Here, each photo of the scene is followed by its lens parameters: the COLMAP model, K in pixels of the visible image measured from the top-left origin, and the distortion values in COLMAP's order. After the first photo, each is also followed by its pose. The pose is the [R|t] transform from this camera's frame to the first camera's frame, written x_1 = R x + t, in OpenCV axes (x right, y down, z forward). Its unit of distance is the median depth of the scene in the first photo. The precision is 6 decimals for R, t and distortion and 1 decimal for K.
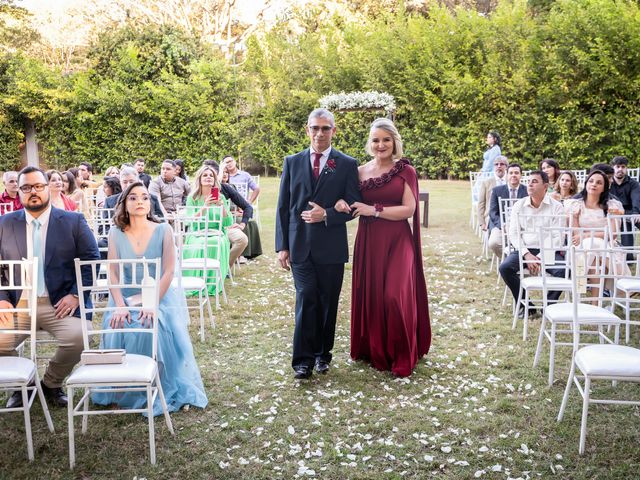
lens RADIAL K [[692.9, 0, 317.4], [0, 692.9, 241.6], [0, 0, 1]] dist [-0.006891, -0.005278]
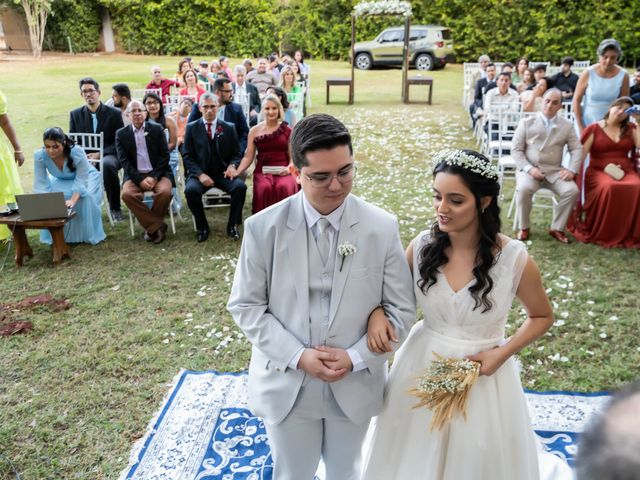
lens RADIAL K [[581.6, 0, 322.9], [0, 581.6, 240.2], [0, 0, 1]] dist [-0.002619, -0.001751]
pose [[0.999865, 0.010475, -0.012623, -0.022305], [-0.007471, 0.975903, 0.218075, -0.004623], [0.014604, -0.217952, 0.975850, -0.110376]]
